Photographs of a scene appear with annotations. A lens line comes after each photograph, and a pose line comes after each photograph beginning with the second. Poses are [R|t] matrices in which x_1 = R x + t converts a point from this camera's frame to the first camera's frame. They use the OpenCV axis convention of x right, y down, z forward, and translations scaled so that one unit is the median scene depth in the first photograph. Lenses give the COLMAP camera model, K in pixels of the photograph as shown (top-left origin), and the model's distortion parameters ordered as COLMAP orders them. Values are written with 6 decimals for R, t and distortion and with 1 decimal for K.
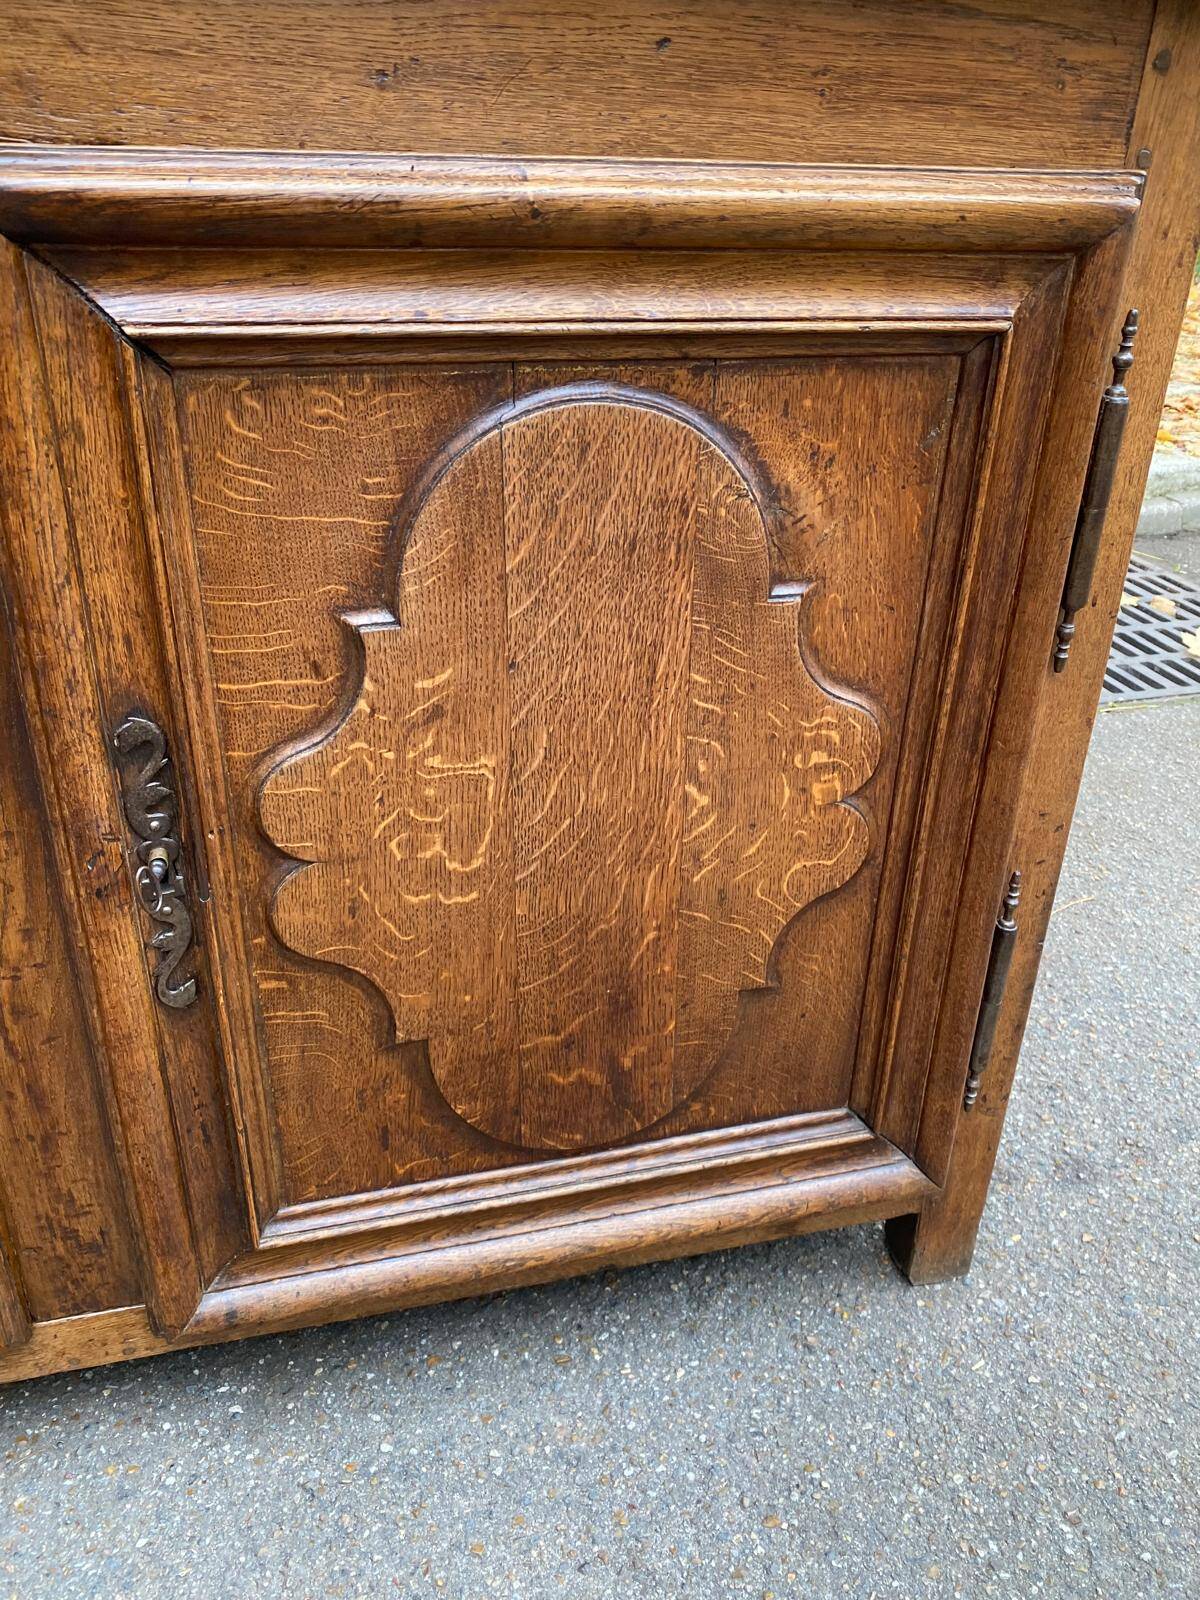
lens RADIAL K [[1217.5, 0, 616.2], [0, 1217.5, 774.5], [0, 0, 1]] dist [0.027604, -0.030611]
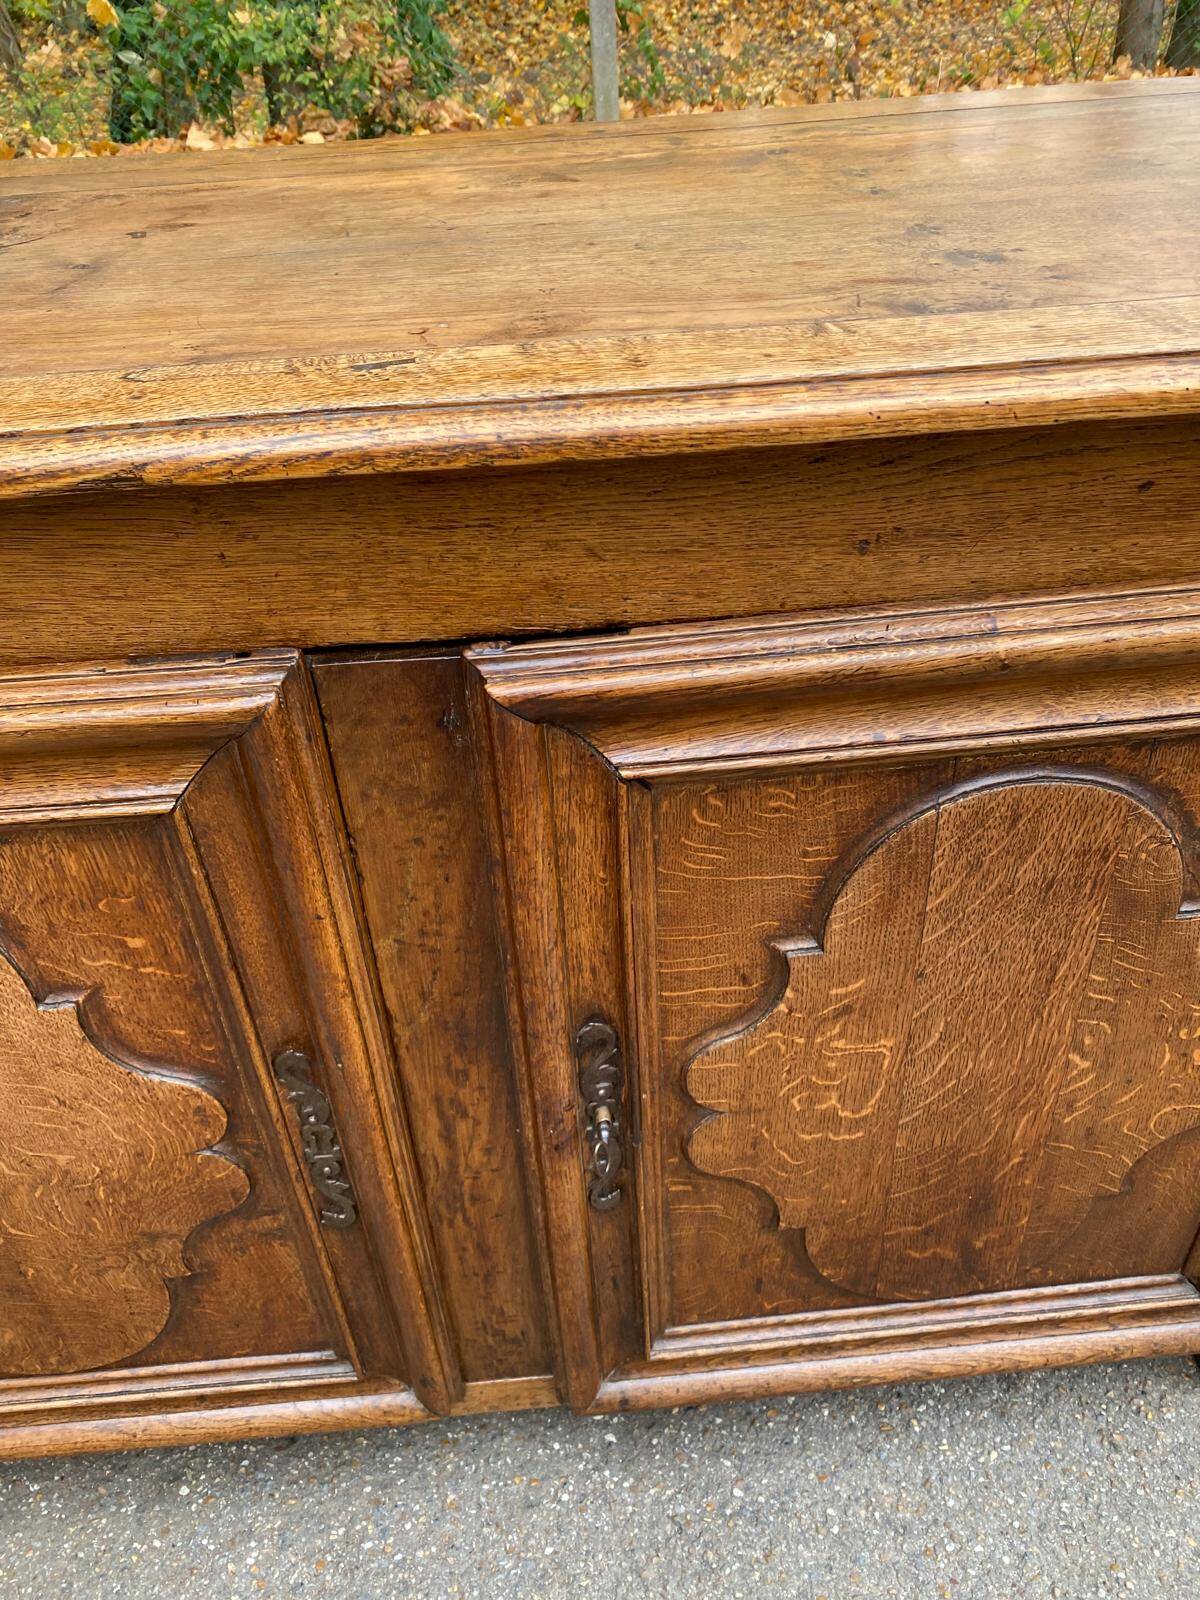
lens RADIAL K [[1217.5, 0, 588.7], [0, 1217.5, 775.5], [0, 0, 1]] dist [0.027604, -0.030611]
pose [[0.980480, 0.042379, -0.191996, -0.151945], [-0.008586, 0.984792, 0.173523, -0.394426], [0.196430, -0.168488, 0.965933, -0.068804]]
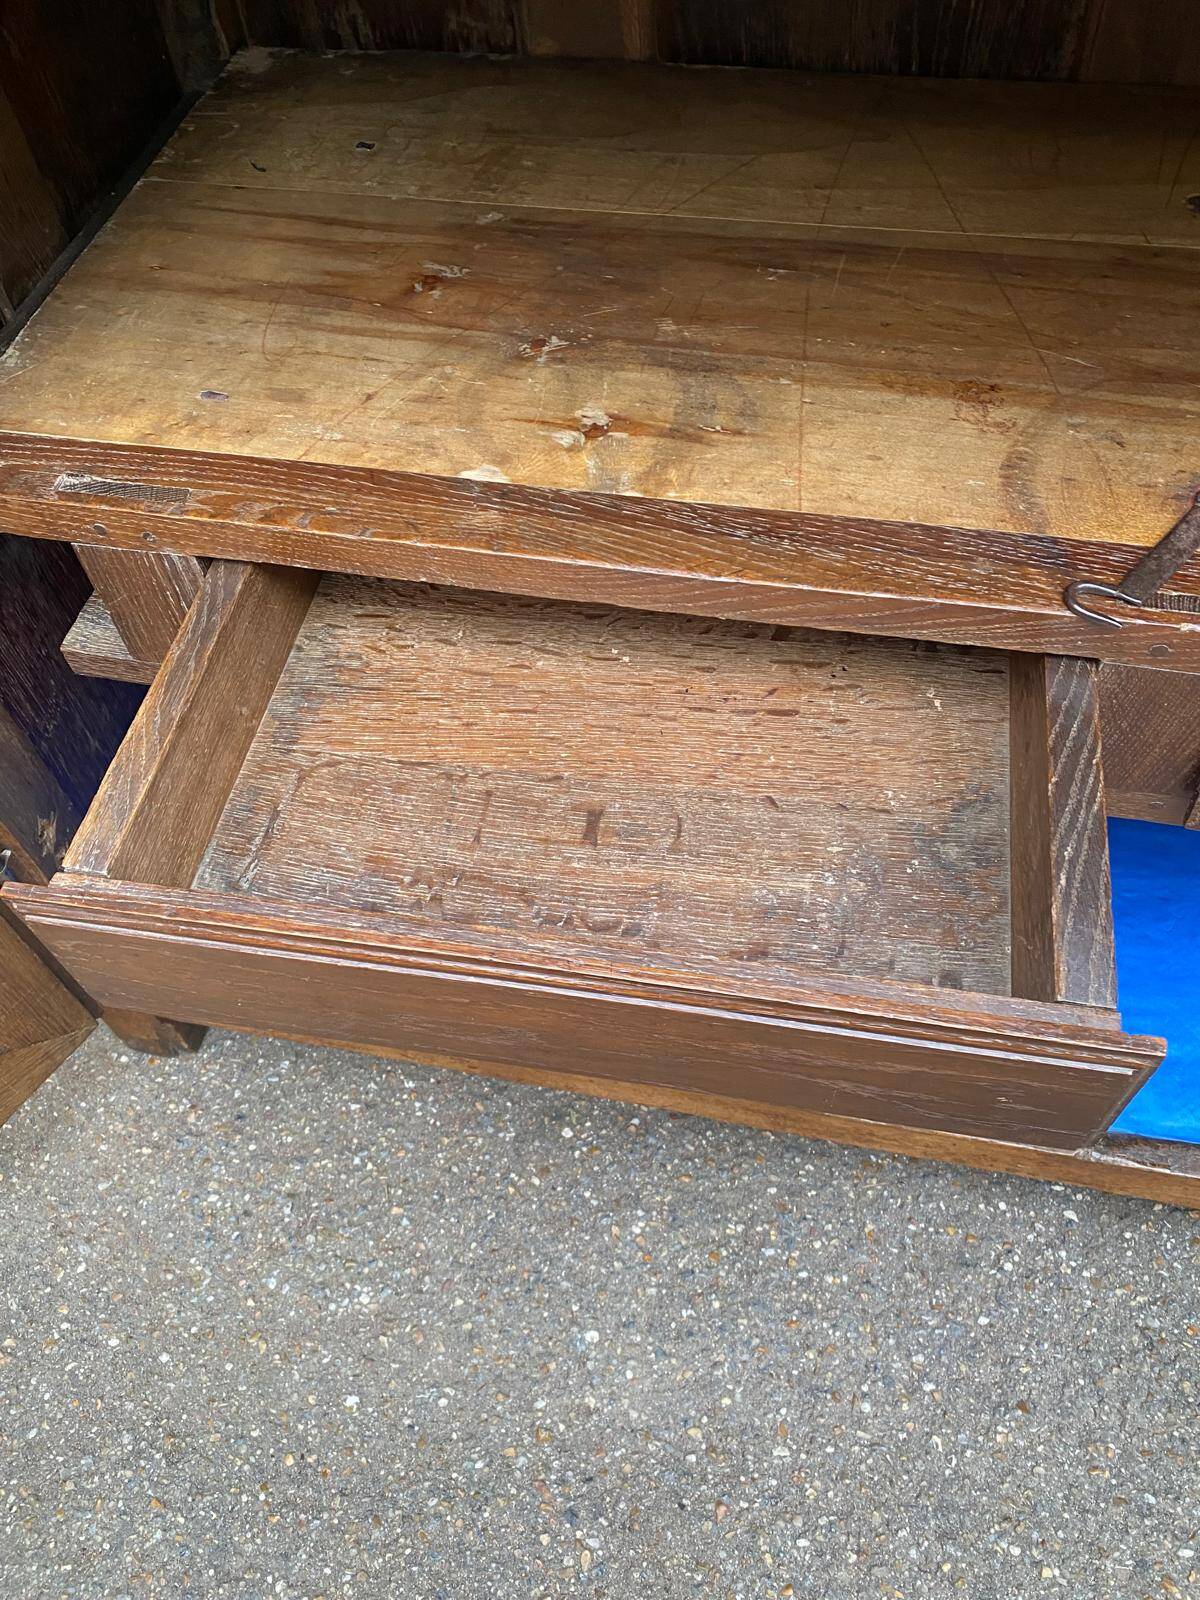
lens RADIAL K [[1217.5, 0, 604.1], [0, 1217.5, 796.8], [0, 0, 1]] dist [0.027604, -0.030611]
pose [[0.890526, 0.309032, -0.333860, -0.499165], [-0.118239, 0.865871, 0.486095, -0.244702], [0.439298, -0.393405, 0.807620, 0.206167]]
